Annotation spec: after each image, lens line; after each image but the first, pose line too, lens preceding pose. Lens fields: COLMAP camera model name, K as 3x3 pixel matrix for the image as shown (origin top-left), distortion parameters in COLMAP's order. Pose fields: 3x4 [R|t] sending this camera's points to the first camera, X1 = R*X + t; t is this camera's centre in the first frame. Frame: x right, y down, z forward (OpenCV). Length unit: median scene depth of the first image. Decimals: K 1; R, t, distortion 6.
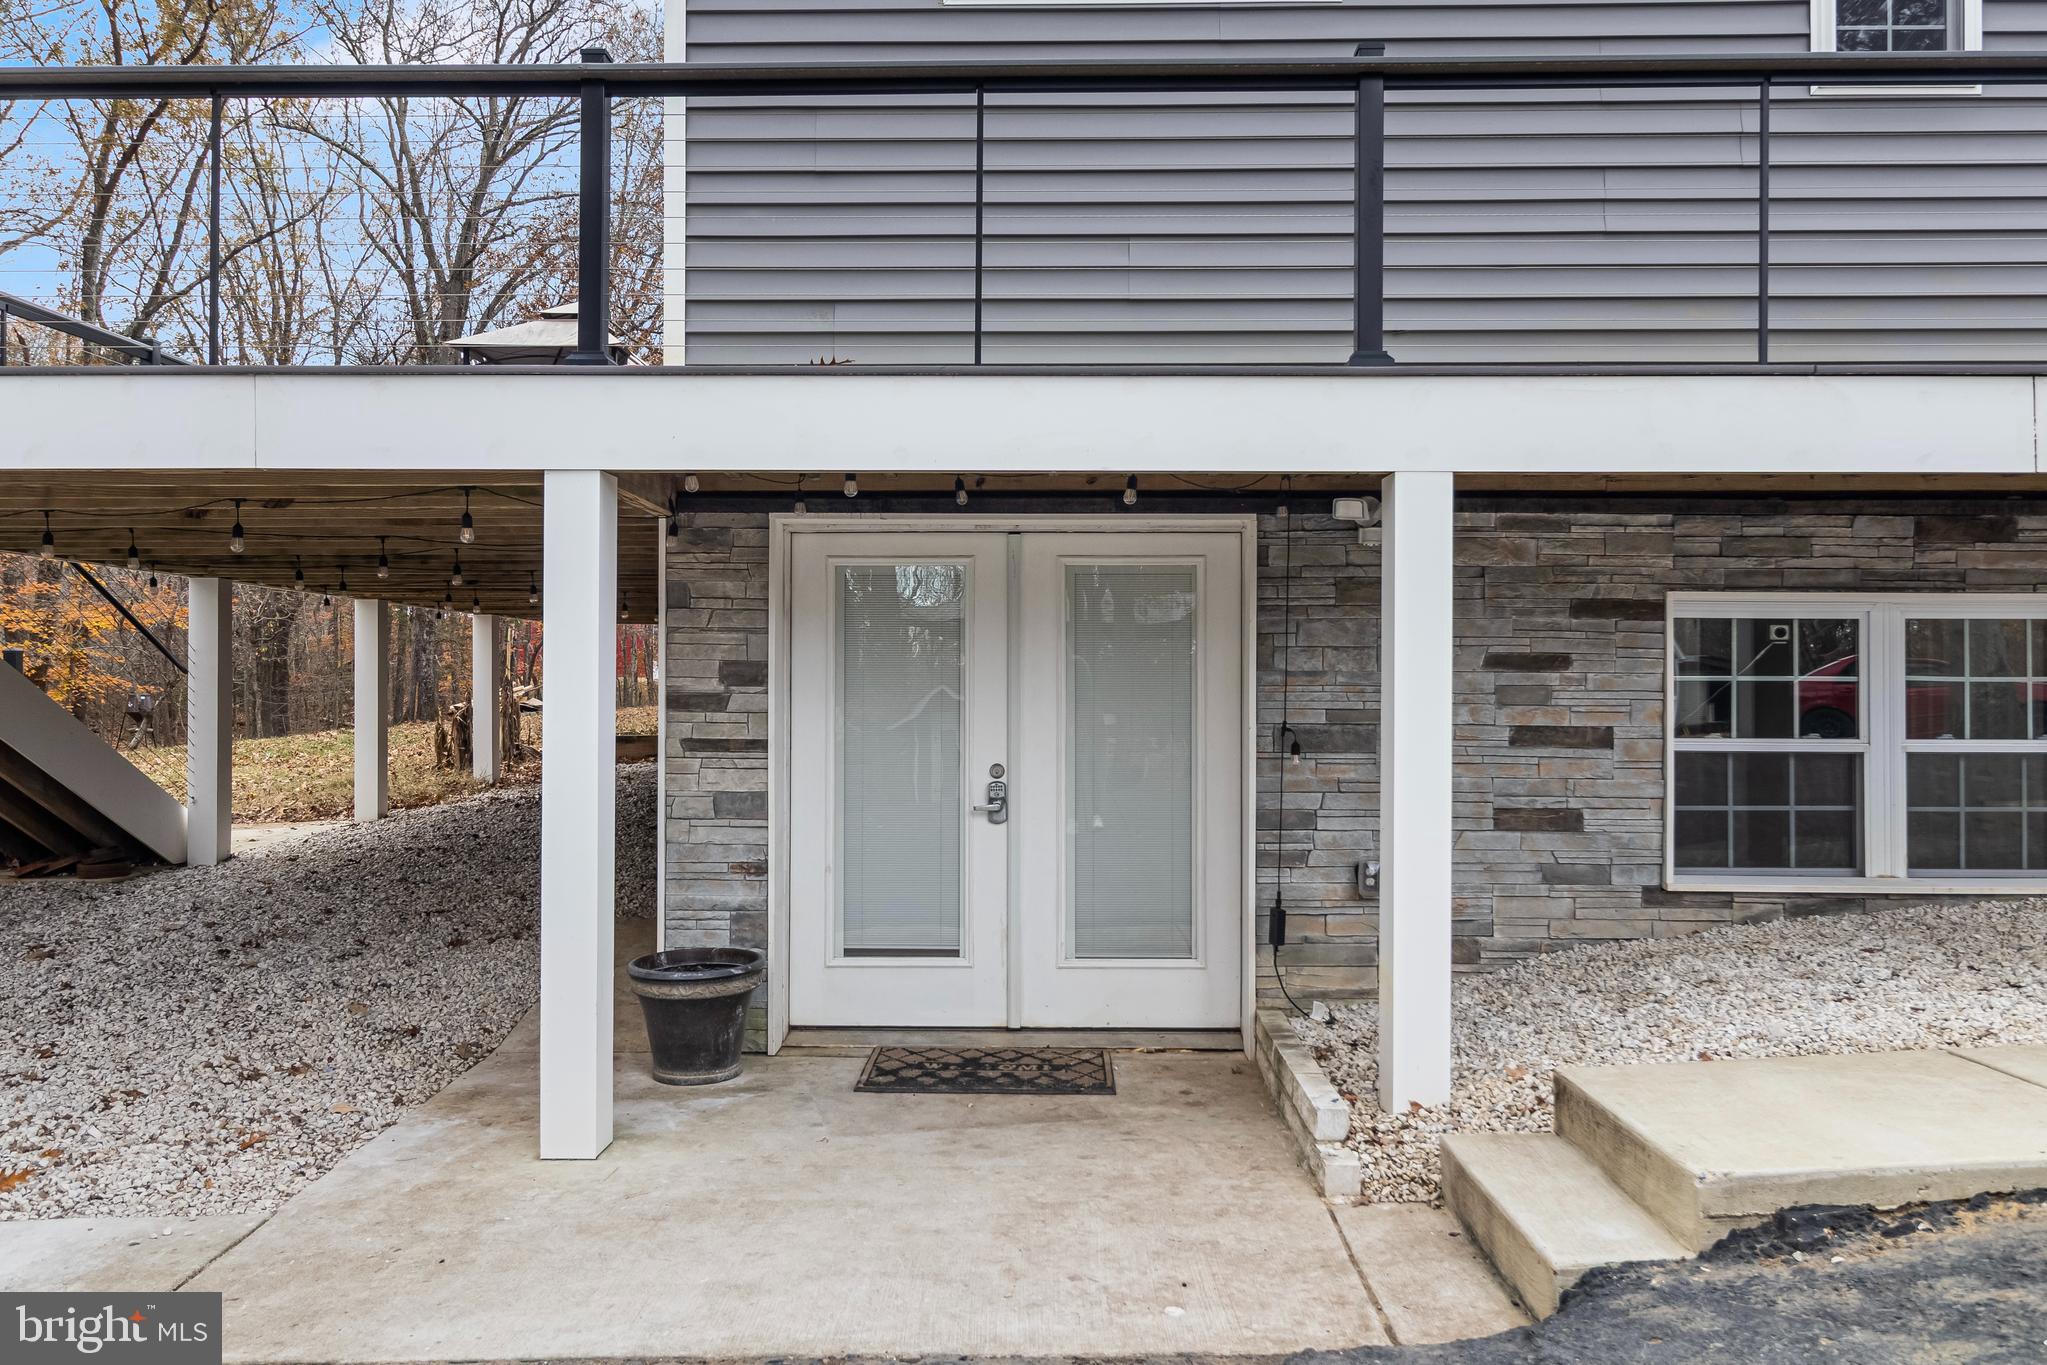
lens RADIAL K [[1512.8, 0, 1023.8], [0, 1512.8, 687.7], [0, 0, 1]] dist [0.003187, -0.000502]
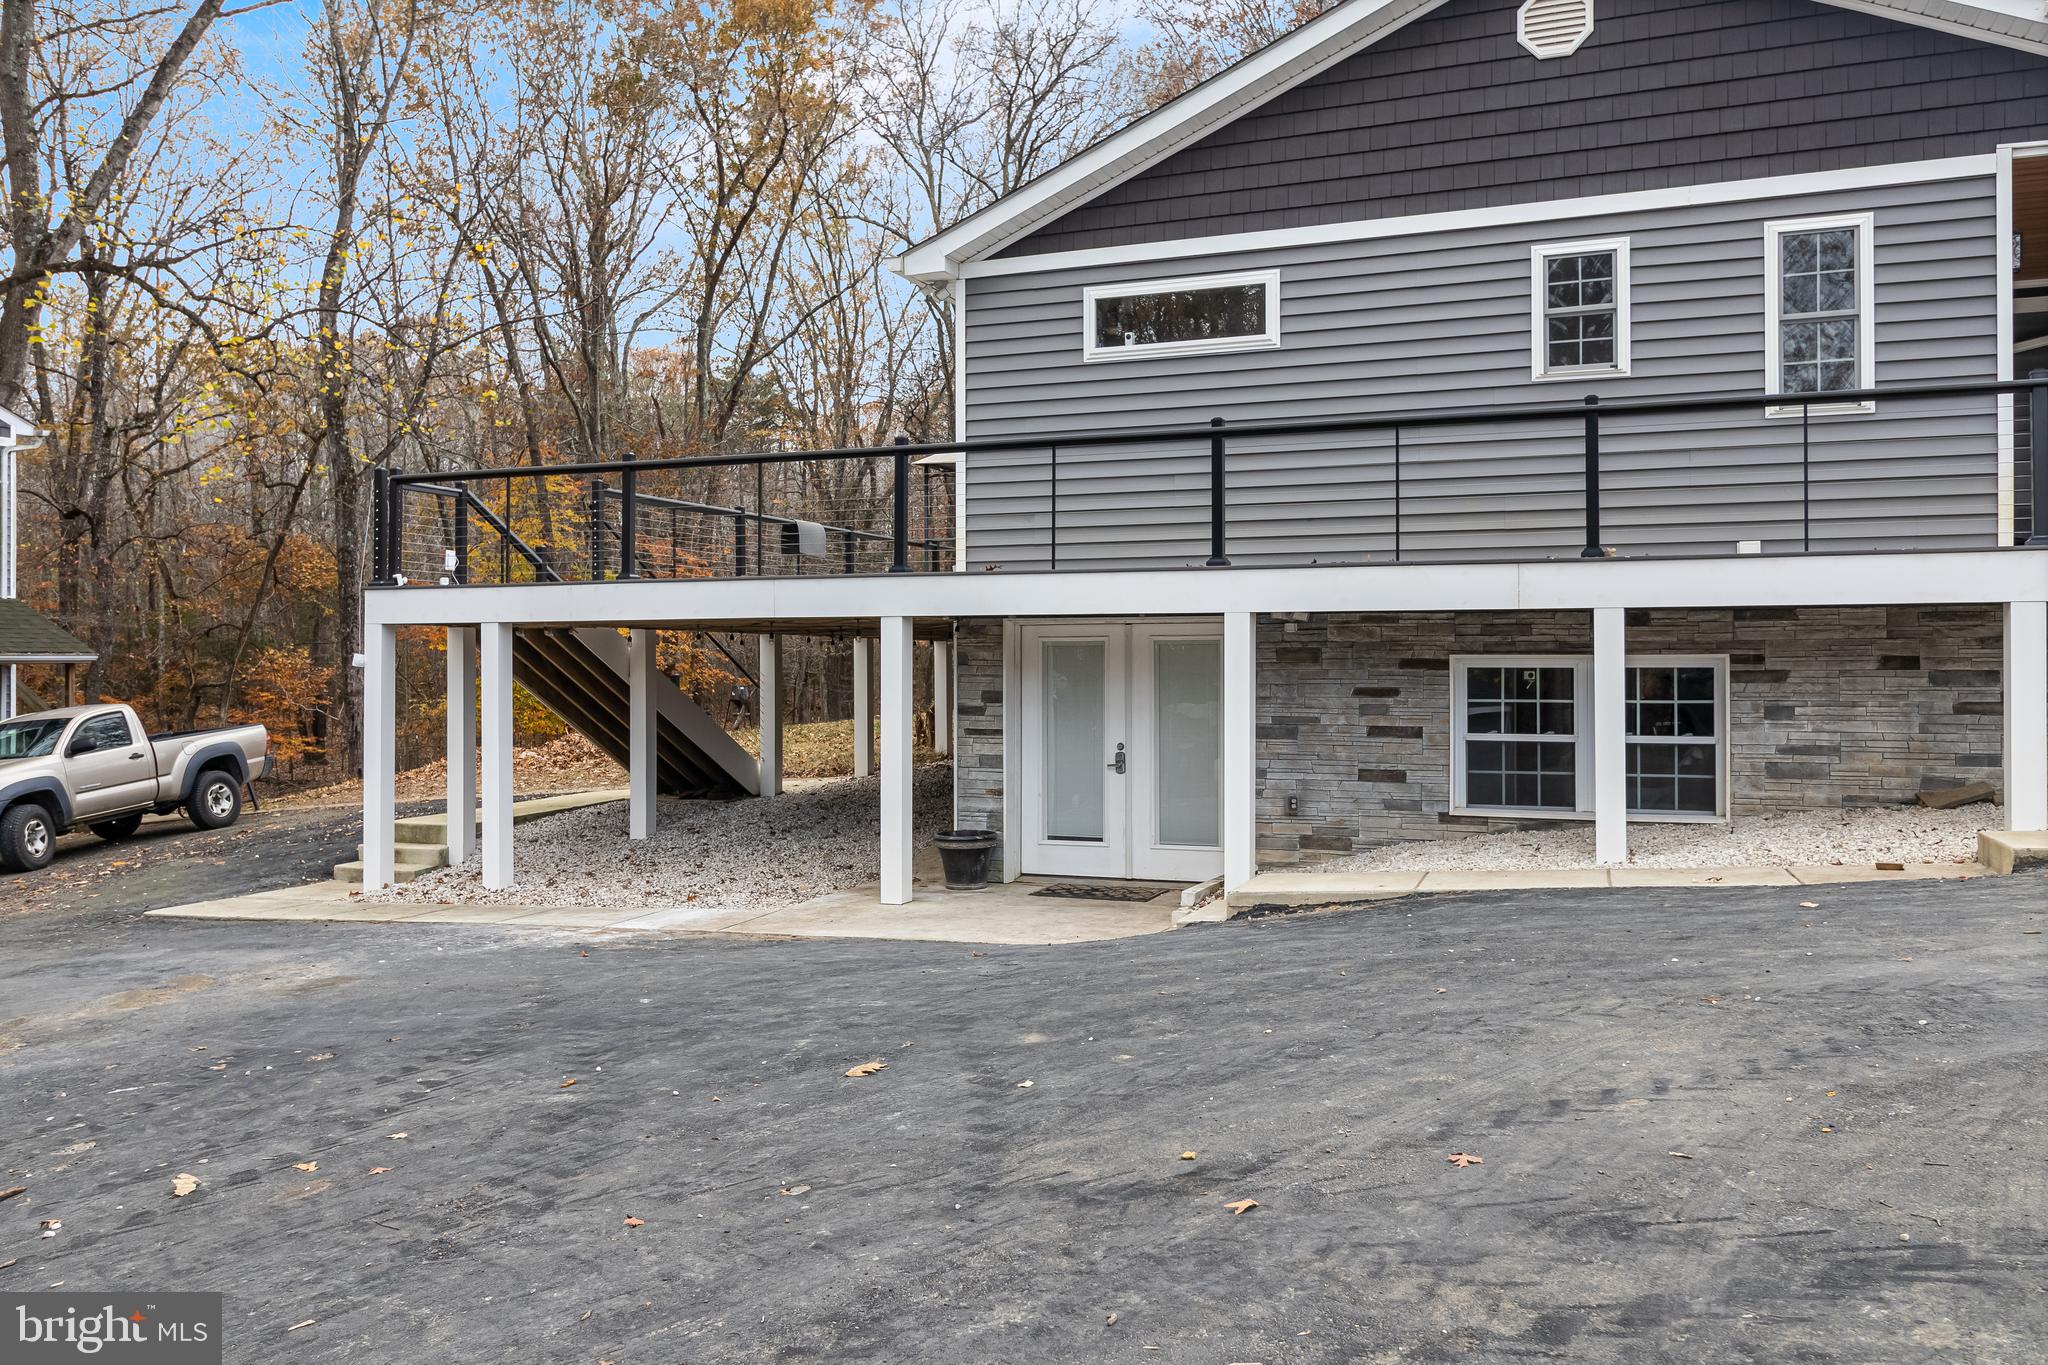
lens RADIAL K [[1700.0, 0, 1024.1], [0, 1700.0, 680.3], [0, 0, 1]] dist [0.001057, 0.000030]
pose [[0.934487, -0.000684, -0.355997, 0.675189], [0.003603, 0.999965, 0.007536, -0.049224], [0.355980, -0.008325, 0.934457, -1.136554]]
